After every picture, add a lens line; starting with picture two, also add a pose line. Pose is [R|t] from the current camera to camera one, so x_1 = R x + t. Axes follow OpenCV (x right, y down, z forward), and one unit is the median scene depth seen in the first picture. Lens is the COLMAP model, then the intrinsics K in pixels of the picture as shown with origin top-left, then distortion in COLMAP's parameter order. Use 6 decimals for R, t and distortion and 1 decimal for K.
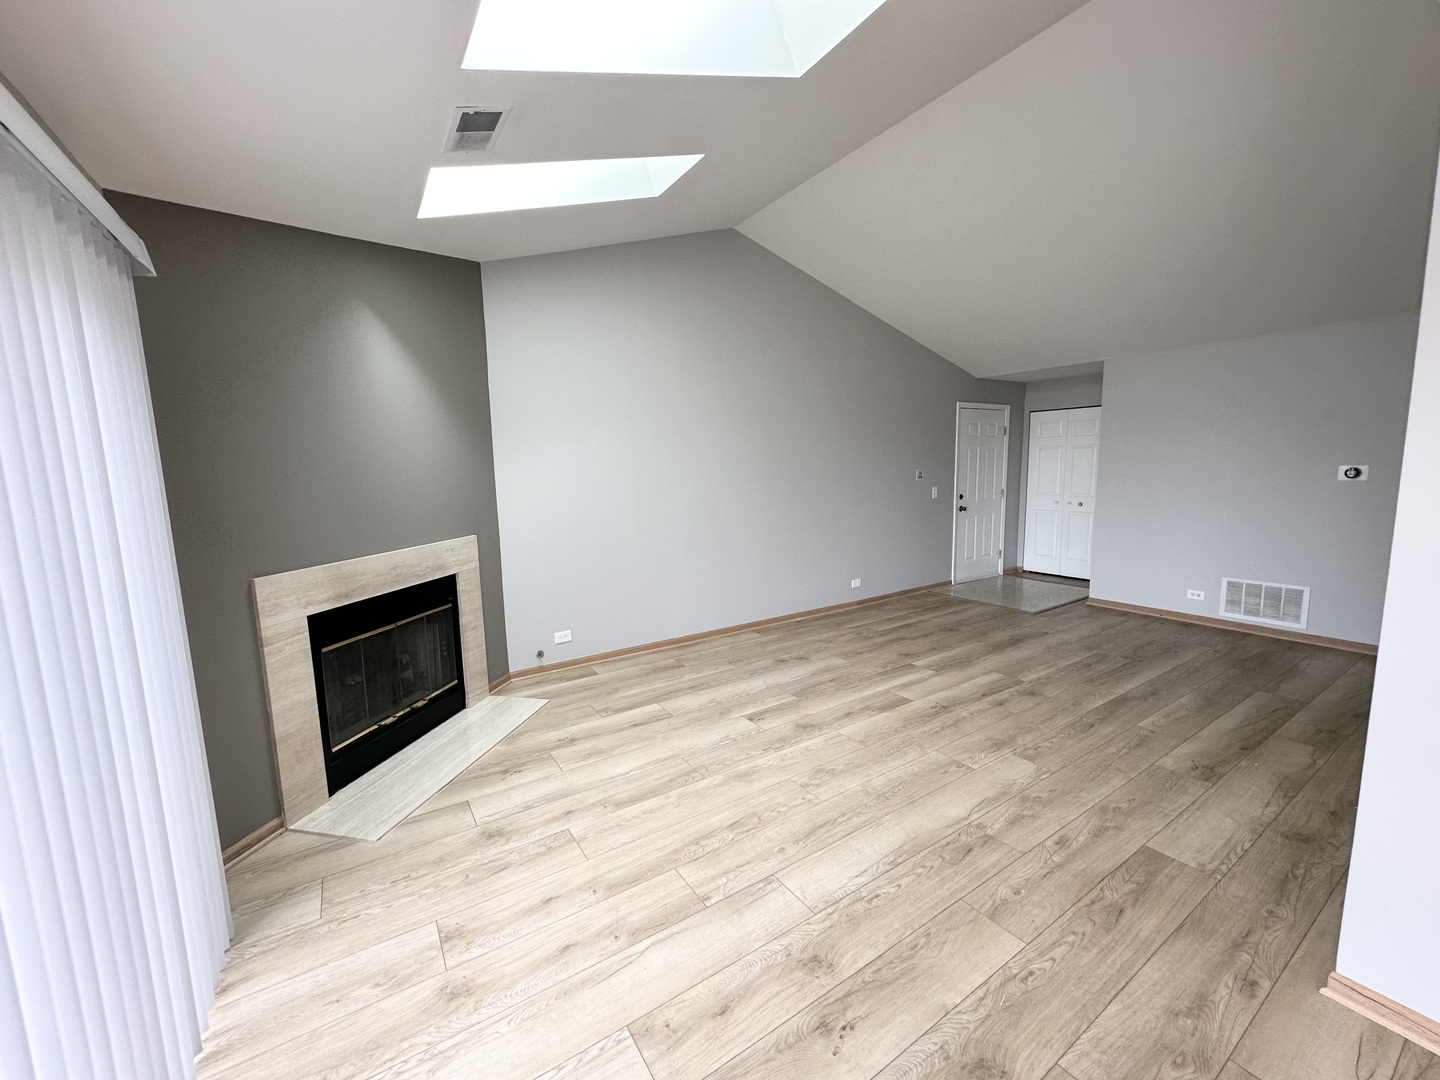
lens RADIAL K [[571.2, 0, 716.0], [0, 571.2, 541.0], [0, 0, 1]] dist [-0.000961, -0.000616]
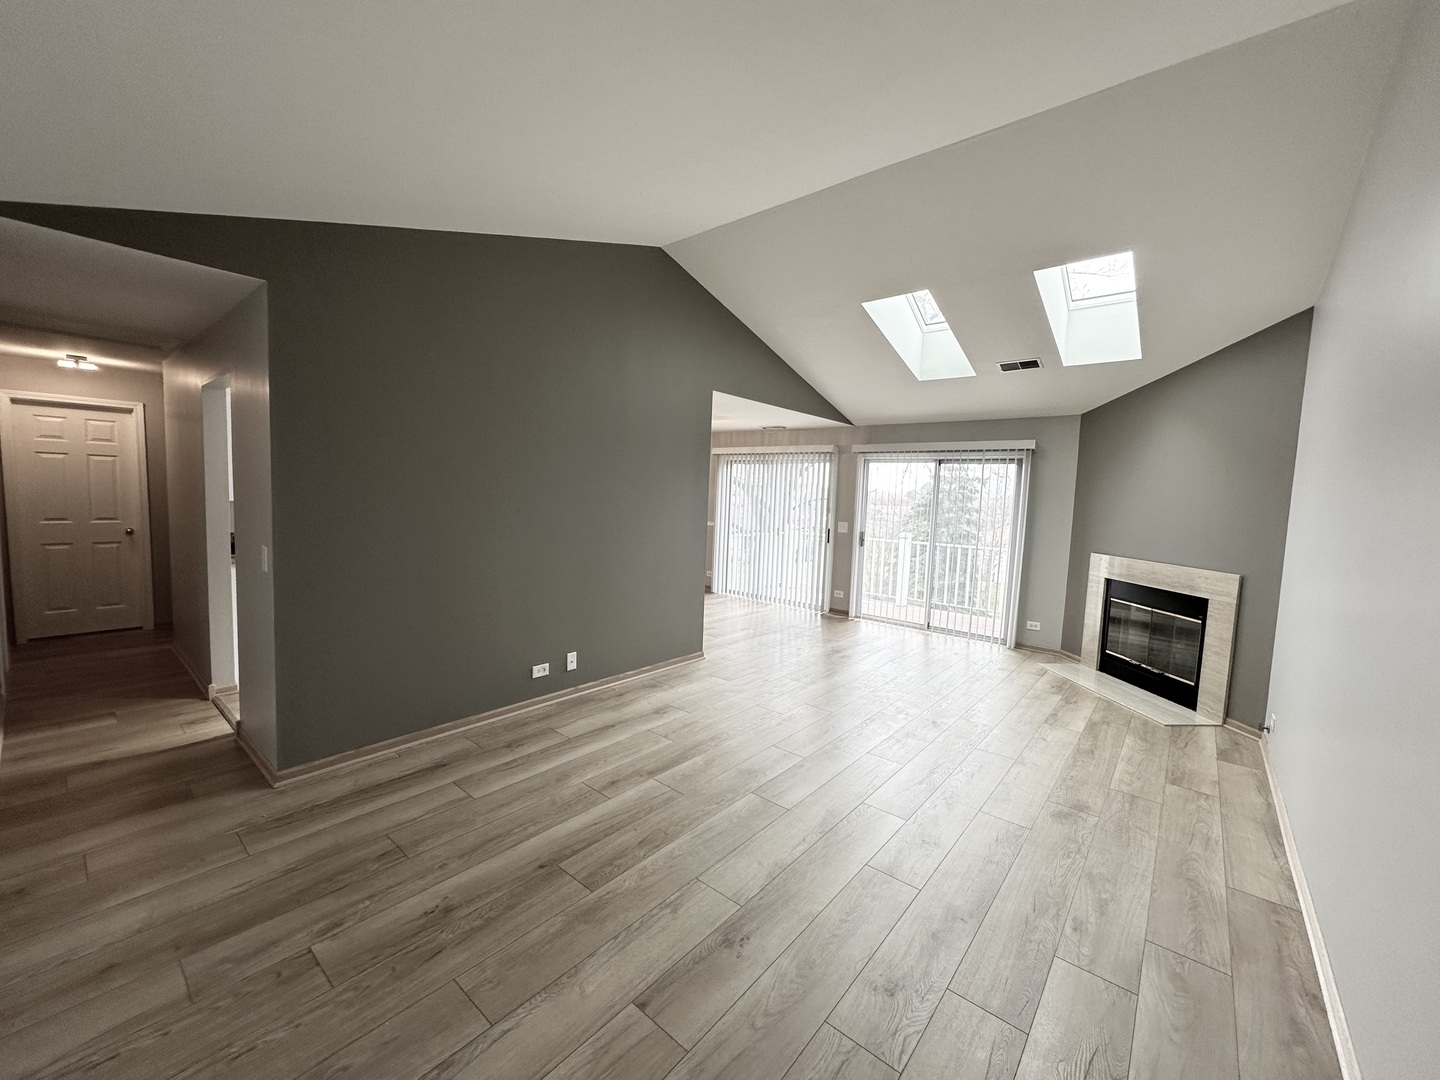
lens RADIAL K [[571.2, 0, 717.4], [0, 571.2, 542.5], [0, 0, 1]] dist [-0.000961, -0.000616]
pose [[-0.955858, 0.012559, -0.293562, 0.865451], [-0.055344, 0.973508, 0.221853, -0.262349], [0.288571, 0.228307, -0.929840, 1.739860]]
